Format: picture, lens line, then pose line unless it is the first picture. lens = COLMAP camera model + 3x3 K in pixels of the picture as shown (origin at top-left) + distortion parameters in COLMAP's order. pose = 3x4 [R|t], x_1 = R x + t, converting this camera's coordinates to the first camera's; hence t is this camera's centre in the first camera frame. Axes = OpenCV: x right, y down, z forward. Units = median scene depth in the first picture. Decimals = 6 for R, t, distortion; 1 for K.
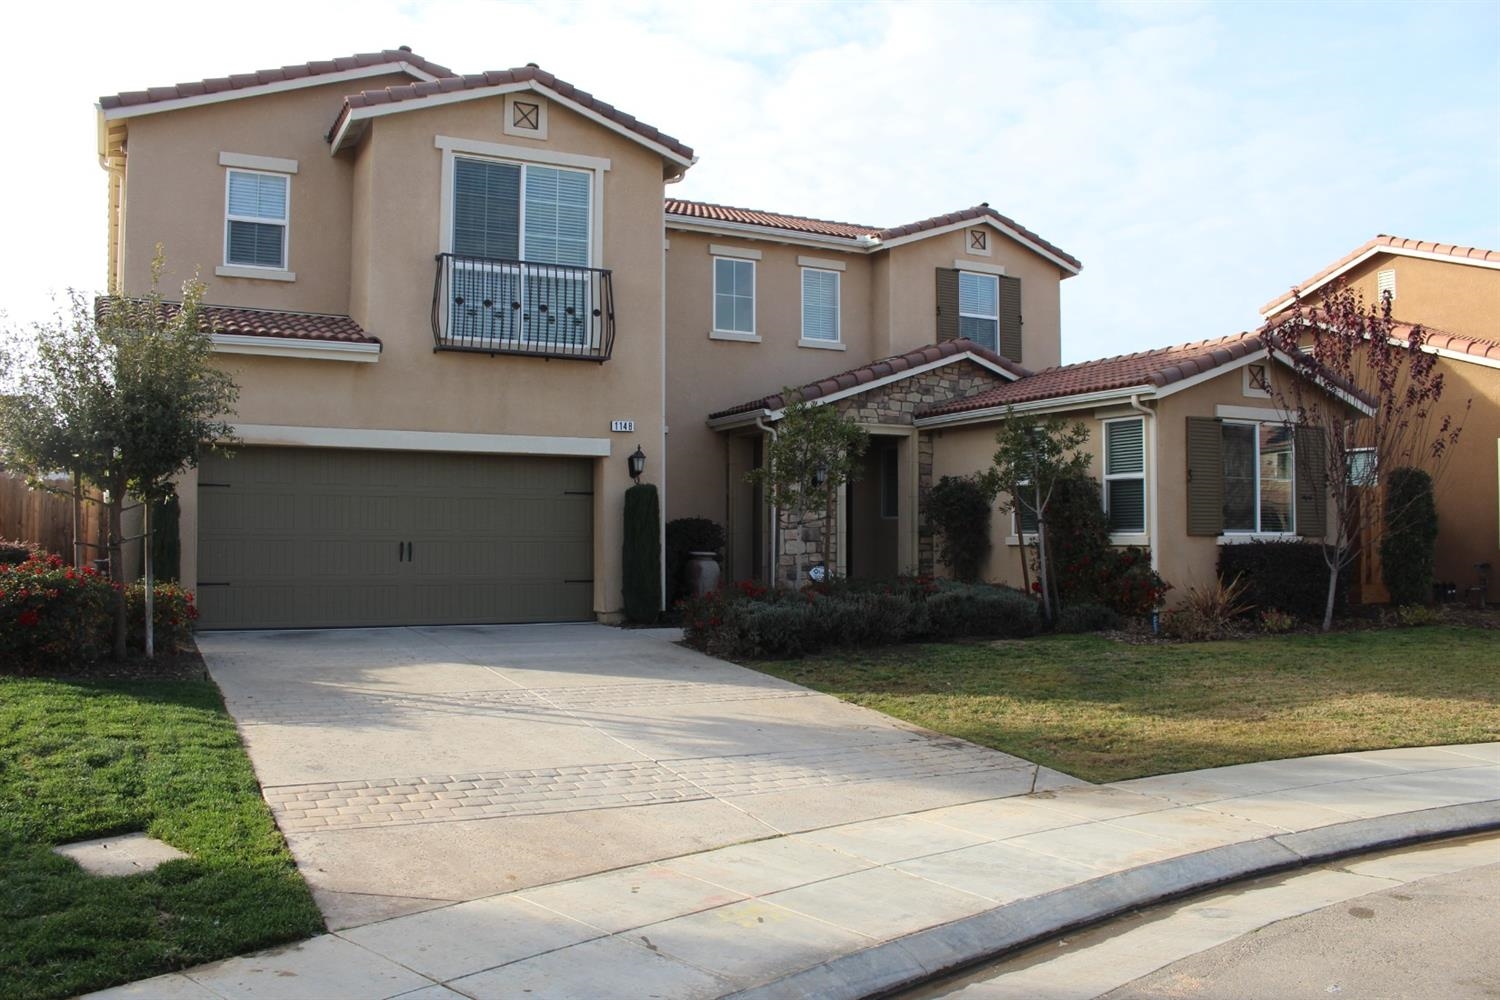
lens RADIAL K [[1246.1, 0, 775.7], [0, 1246.1, 499.0], [0, 0, 1]] dist [-0.143351, 0.096686]
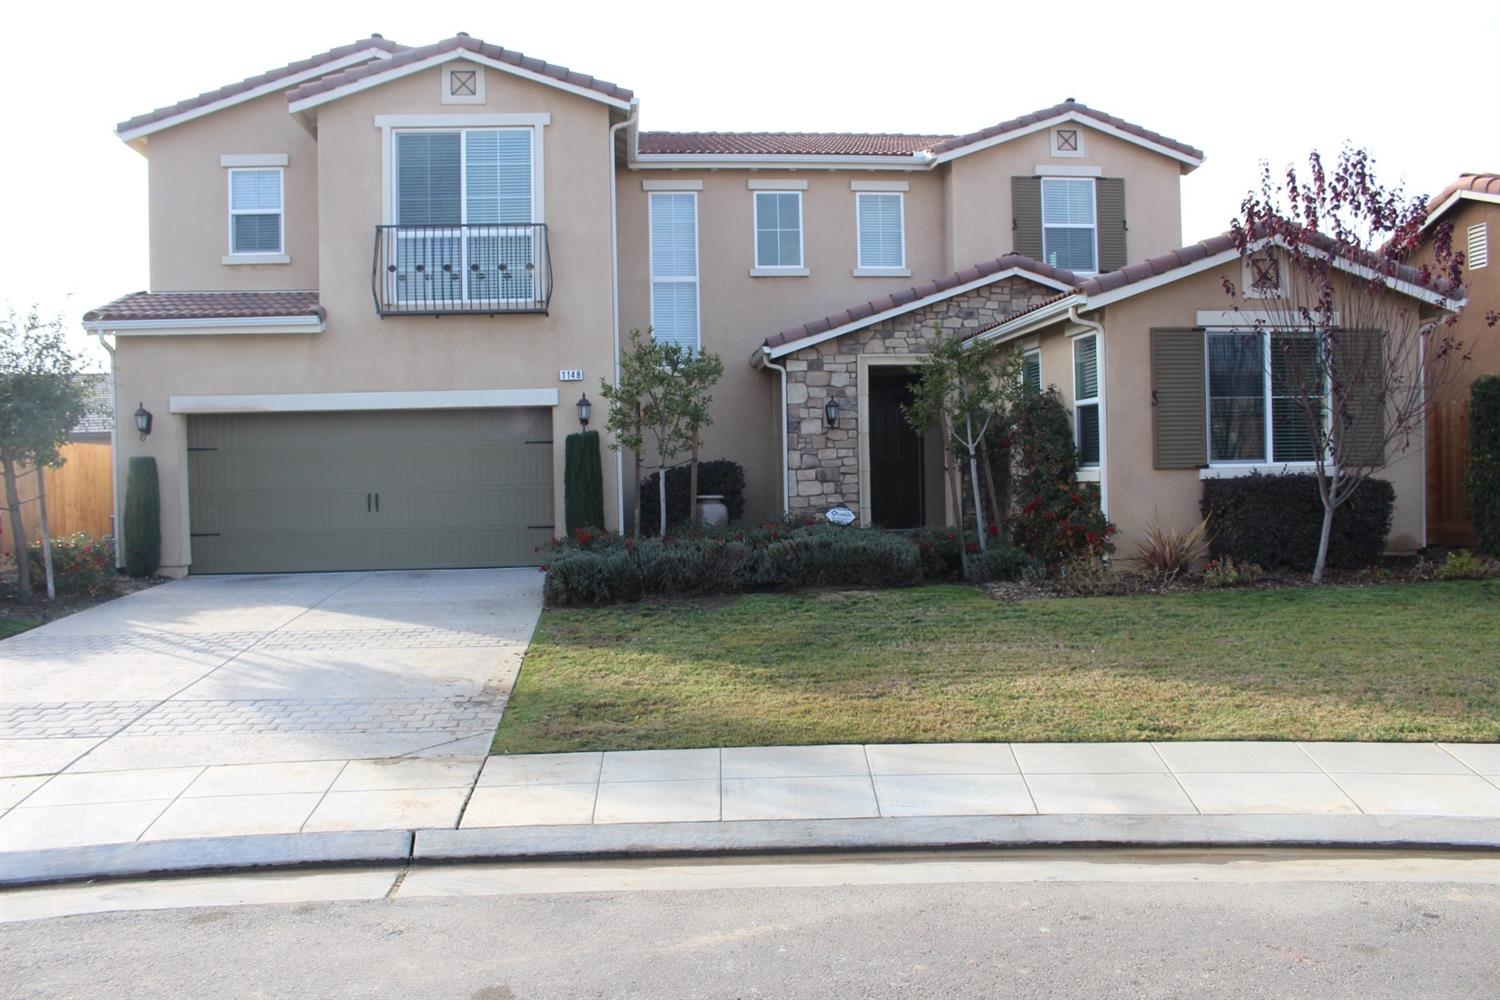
lens RADIAL K [[1246.1, 0, 775.7], [0, 1246.1, 499.0], [0, 0, 1]] dist [-0.143351, 0.096686]
pose [[0.925691, -0.015720, -0.377955, 0.416680], [0.035870, 0.998282, 0.046331, 0.001743], [0.376577, -0.056445, 0.924664, 0.117801]]
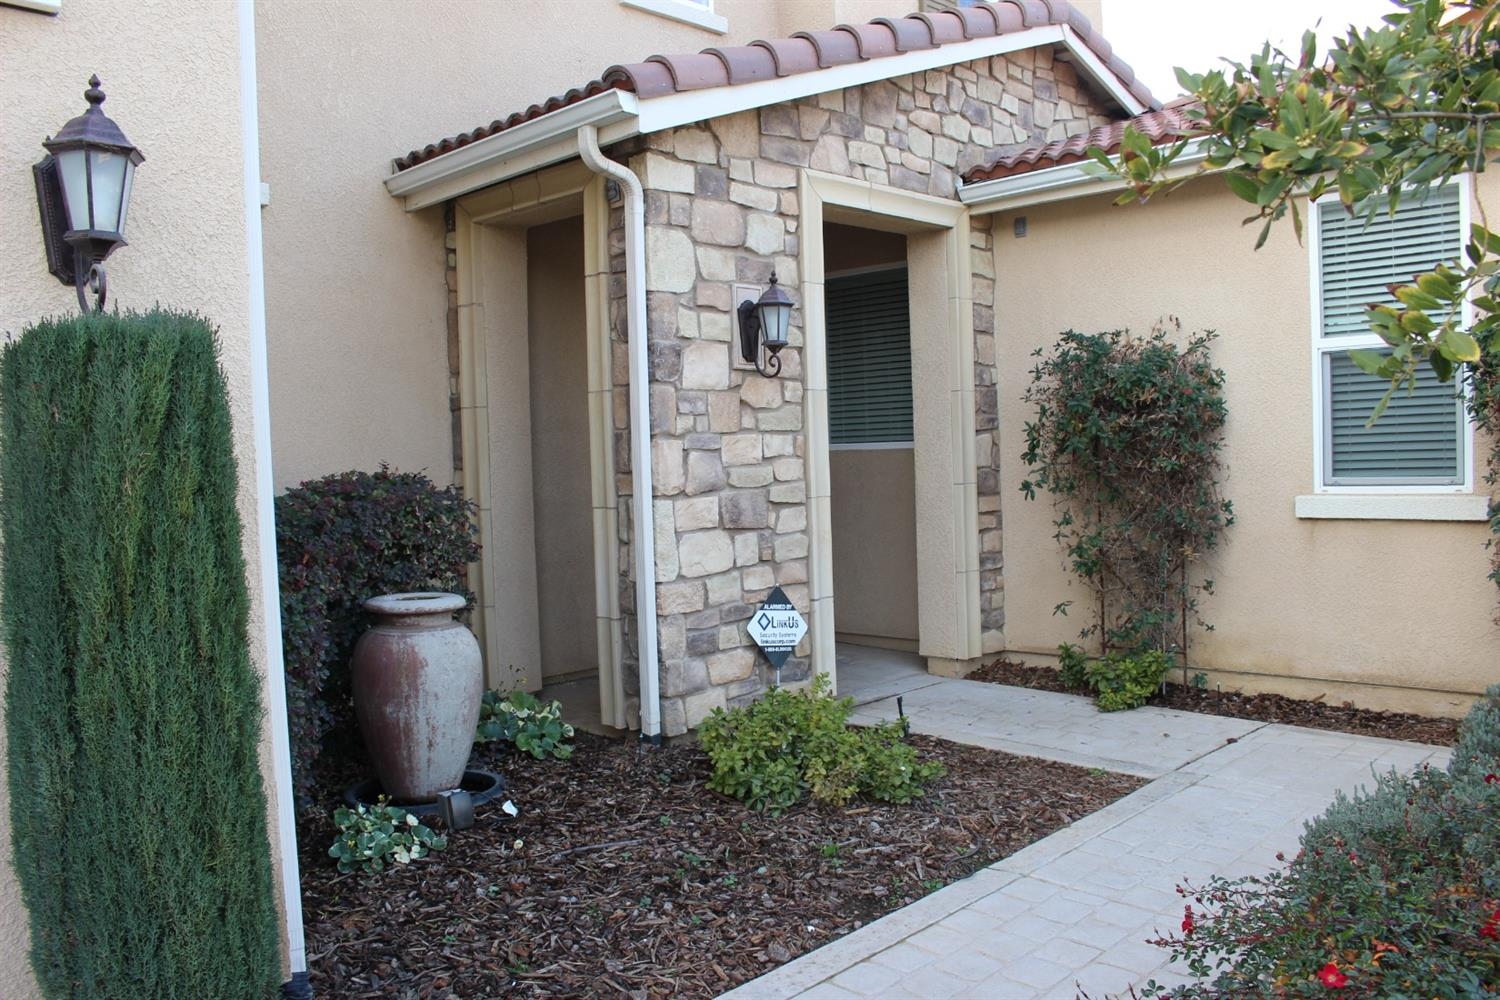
lens RADIAL K [[1246.1, 0, 775.7], [0, 1246.1, 499.0], [0, 0, 1]] dist [-0.143351, 0.096686]
pose [[0.951595, -0.044843, 0.304067, -0.073937], [0.024045, 0.997129, 0.071804, 0.003242], [-0.306414, -0.061017, 0.949941, 0.817009]]
